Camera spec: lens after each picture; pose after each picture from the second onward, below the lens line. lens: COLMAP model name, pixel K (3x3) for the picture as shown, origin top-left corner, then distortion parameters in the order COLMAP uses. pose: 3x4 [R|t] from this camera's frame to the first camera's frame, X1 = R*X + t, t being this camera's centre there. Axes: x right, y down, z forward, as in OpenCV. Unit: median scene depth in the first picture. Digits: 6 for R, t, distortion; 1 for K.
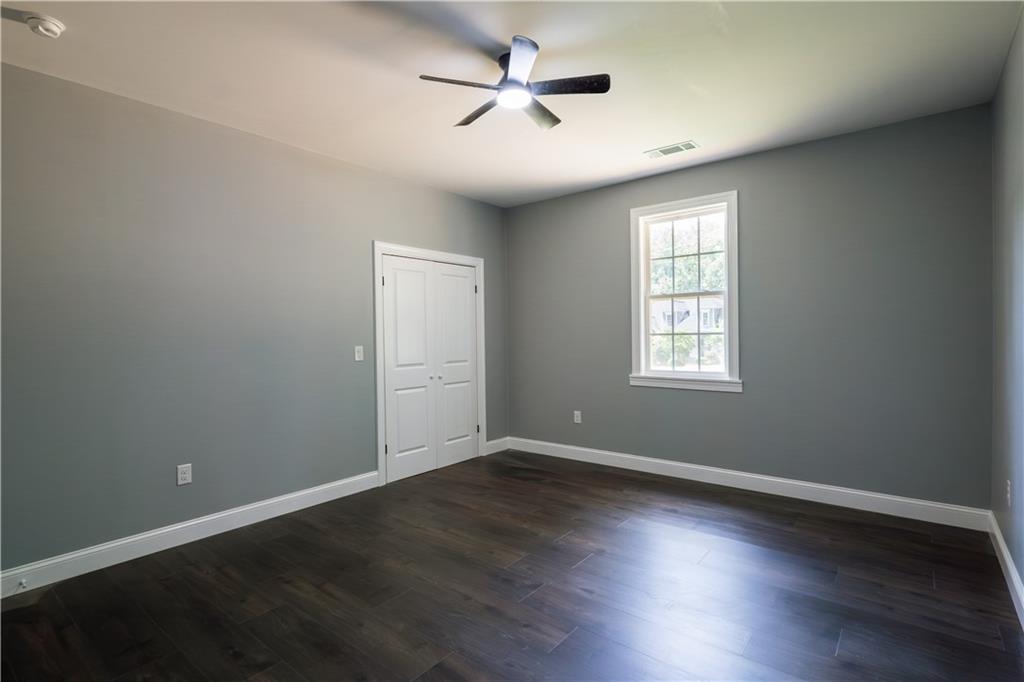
lens RADIAL K [[532.3, 0, 512.0], [0, 532.3, 341.0], [0, 0, 1]] dist [-0.002005, -0.000999]
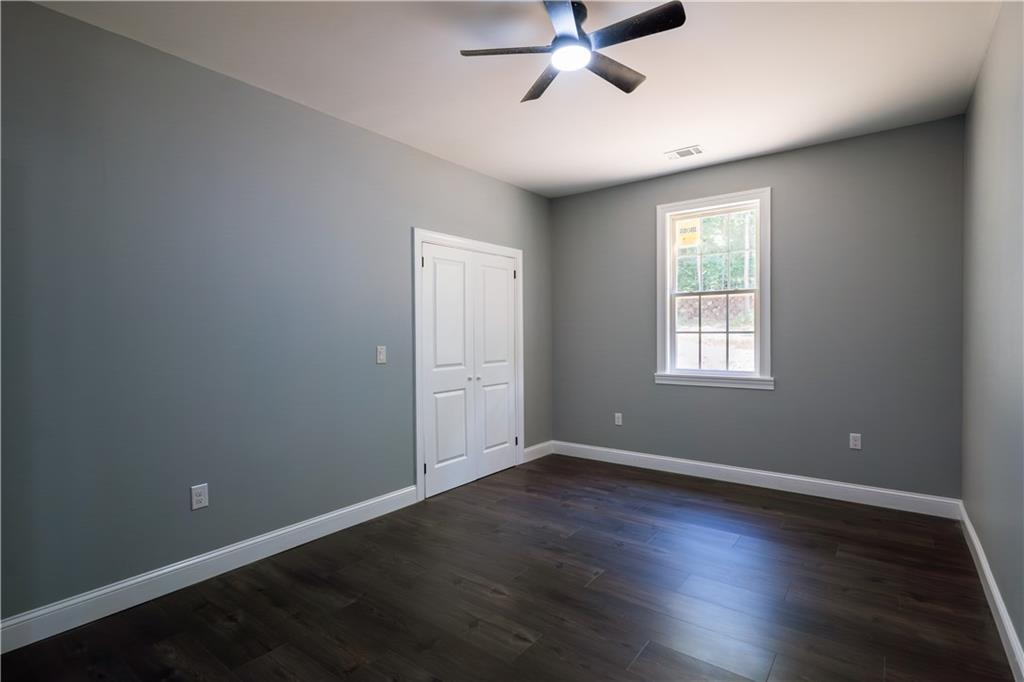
lens RADIAL K [[508.9, 0, 526.7], [0, 508.9, 340.2], [0, 0, 1]] dist [0.016503, 0.000559]
pose [[0.996351, 0.001662, 0.085329, -0.124109], [-0.001838, 0.999996, 0.001986, -0.000223], [-0.085326, -0.002135, 0.996351, 0.105328]]
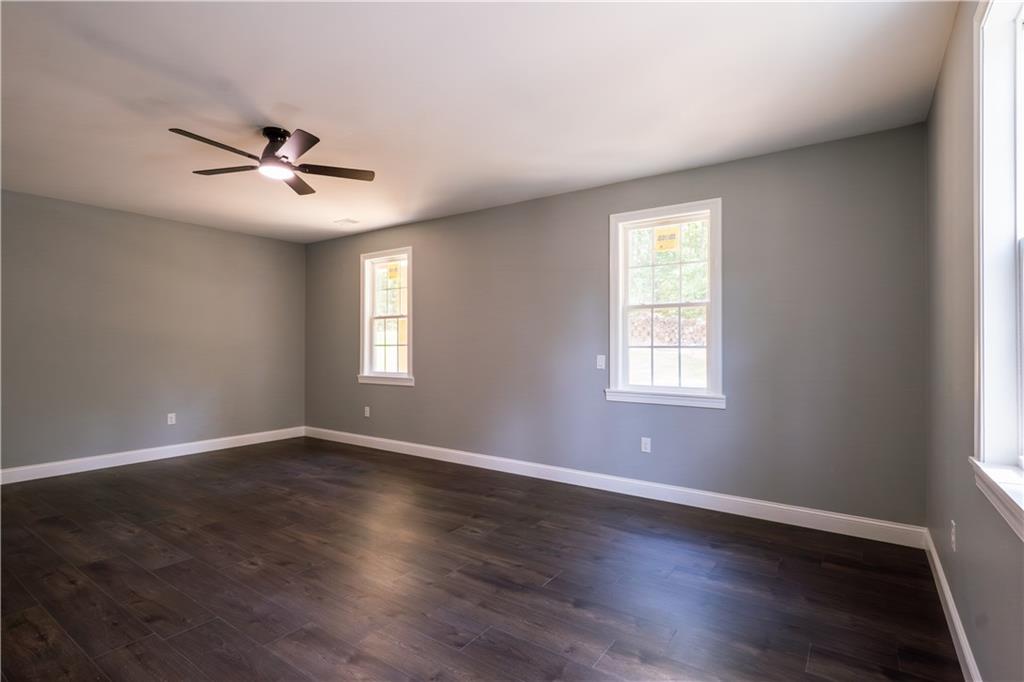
lens RADIAL K [[577.4, 0, 512.0], [0, 577.4, 341.0], [0, 0, 1]] dist [0.004547, 0.000880]
pose [[0.999451, 0.013525, 0.030243, 0.025825], [-0.012929, 0.999720, -0.019828, 0.000007], [-0.030503, 0.019426, 0.999346, -0.022330]]
